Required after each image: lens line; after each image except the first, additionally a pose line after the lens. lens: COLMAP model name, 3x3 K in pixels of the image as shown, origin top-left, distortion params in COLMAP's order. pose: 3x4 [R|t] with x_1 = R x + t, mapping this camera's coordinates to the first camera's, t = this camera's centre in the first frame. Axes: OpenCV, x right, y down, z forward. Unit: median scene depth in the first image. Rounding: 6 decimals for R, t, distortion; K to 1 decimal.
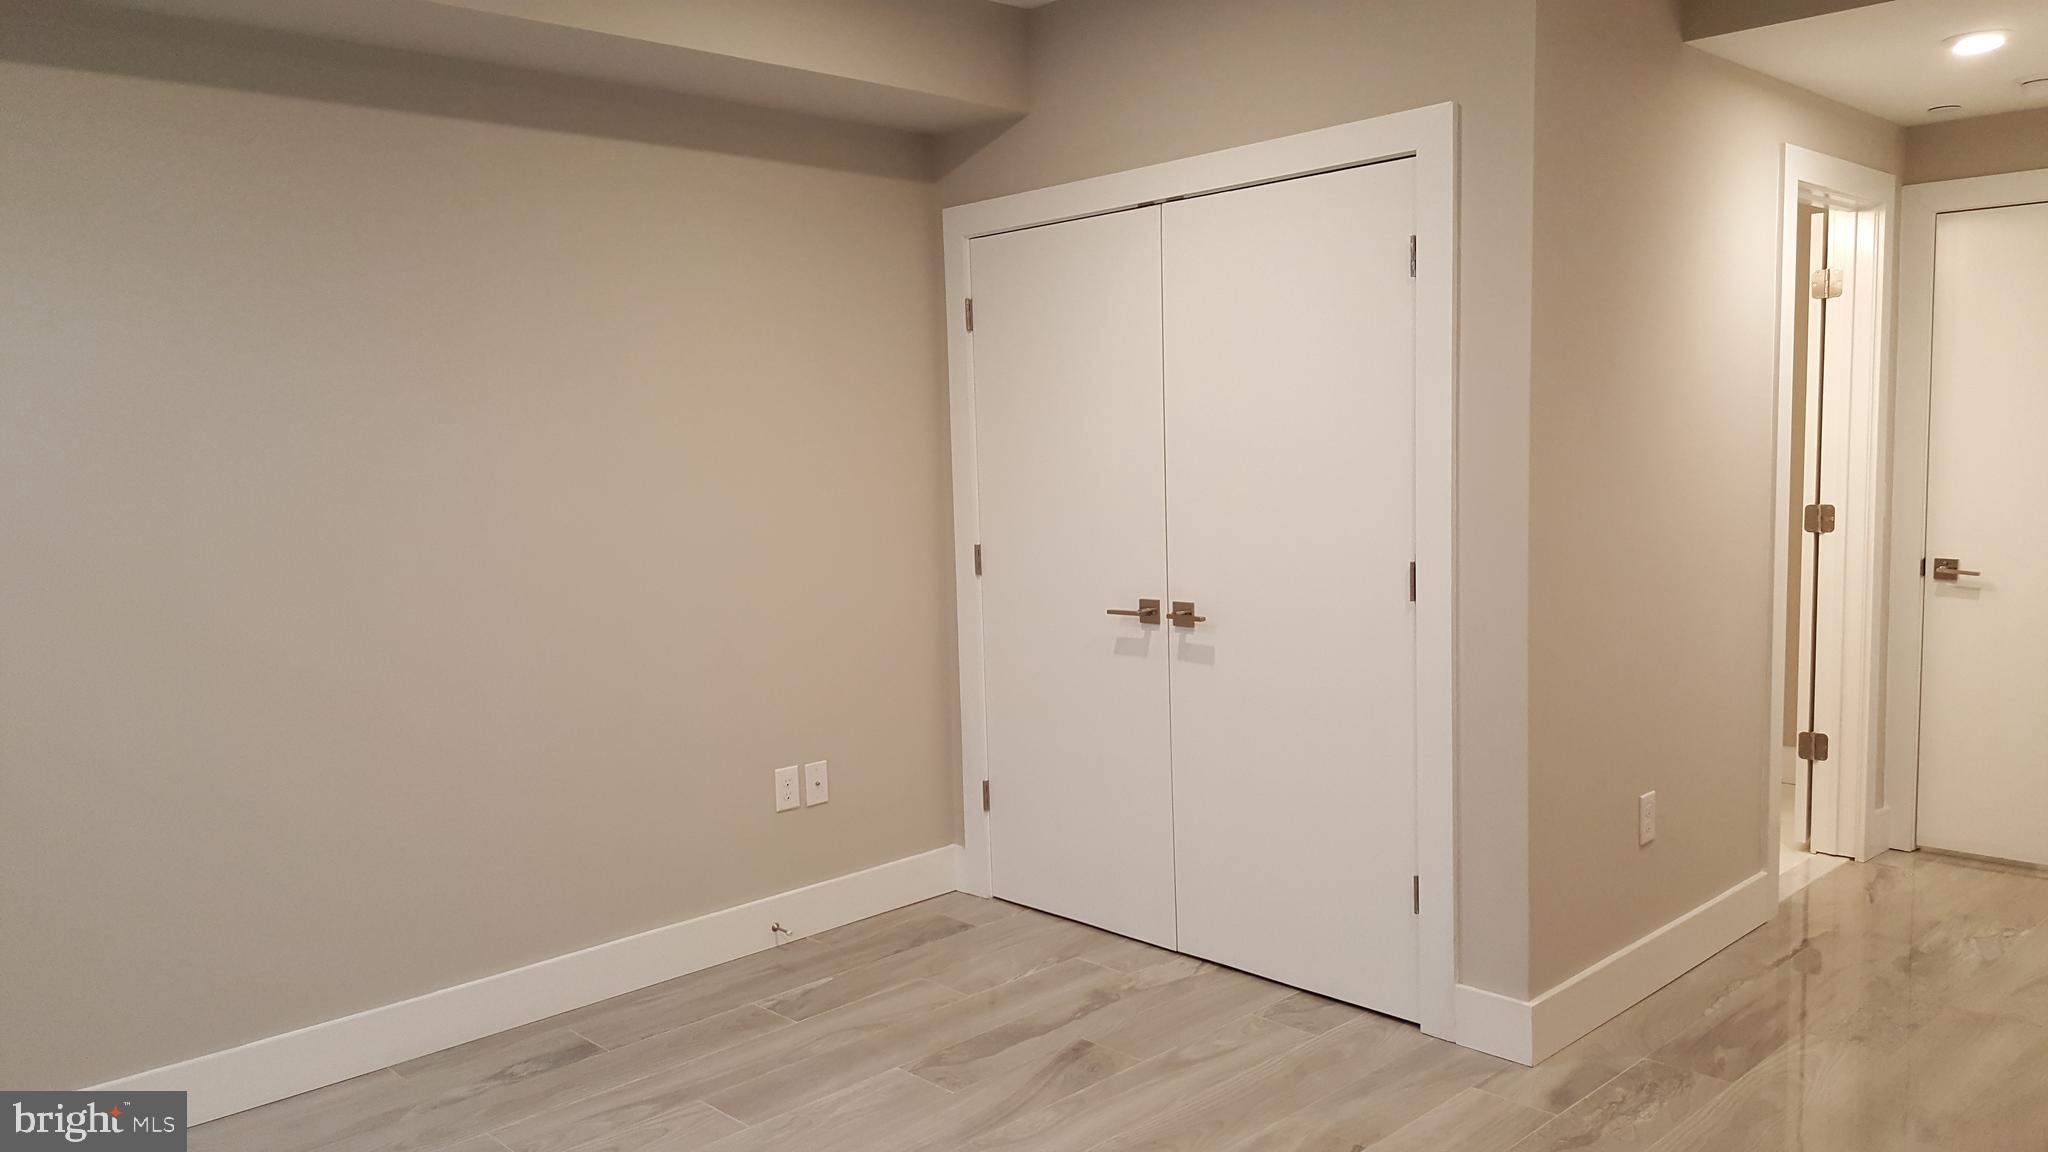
lens RADIAL K [[1502.0, 0, 1017.1], [0, 1502.0, 564.1], [0, 0, 1]] dist [0.097964, -0.128493]
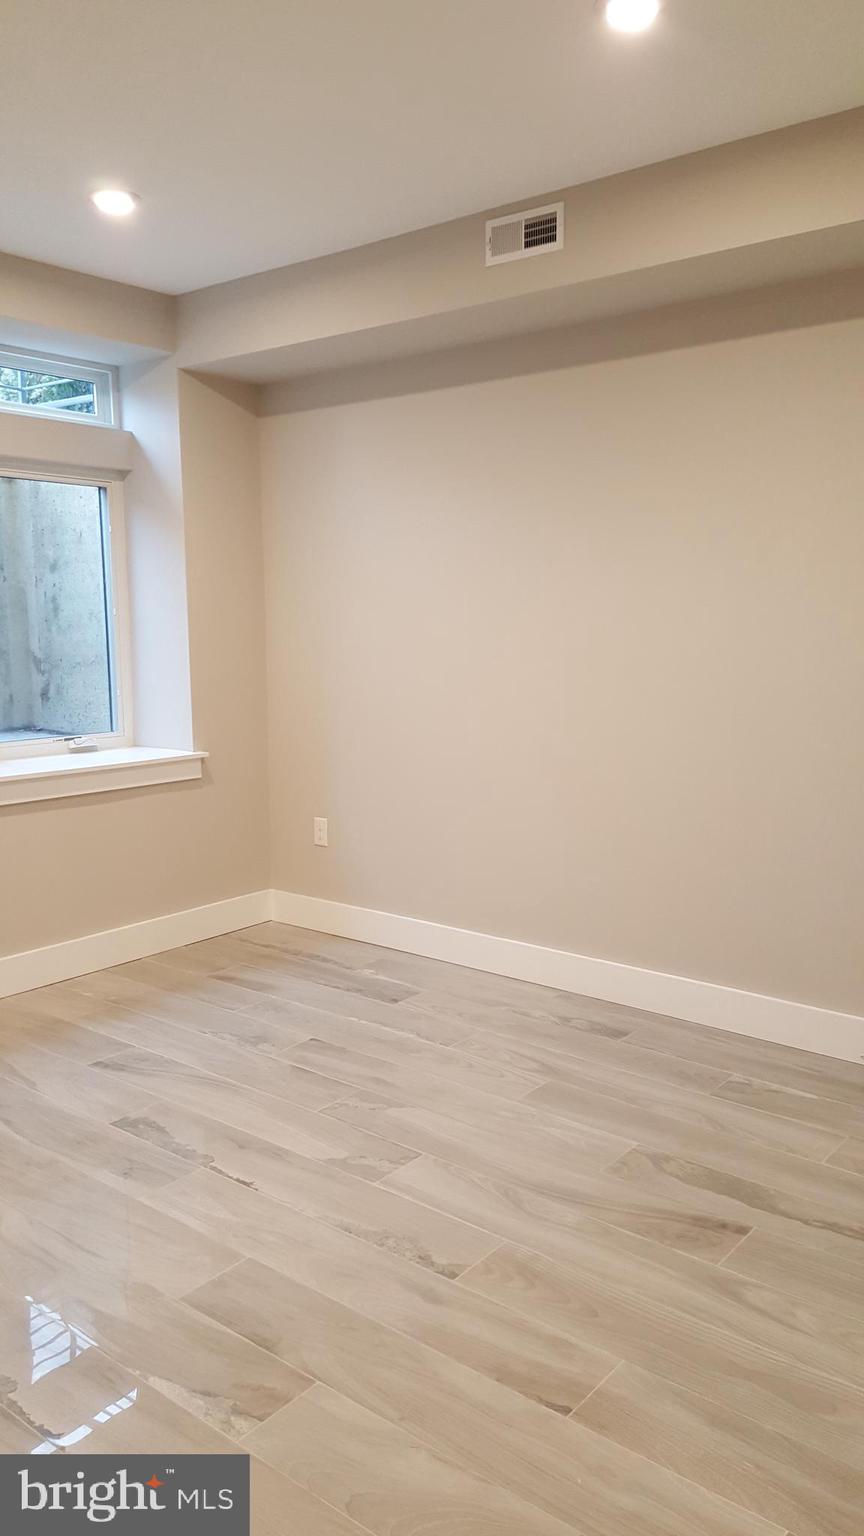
lens RADIAL K [[1126.5, 0, 421.4], [0, 1126.5, 761.7], [0, 0, 1]] dist [0.097964, -0.128493]
pose [[0.126516, 0.162047, -0.978639, 0.717664], [-0.078994, 0.985079, 0.152902, -0.077181], [0.988814, 0.057962, 0.137429, 0.710333]]
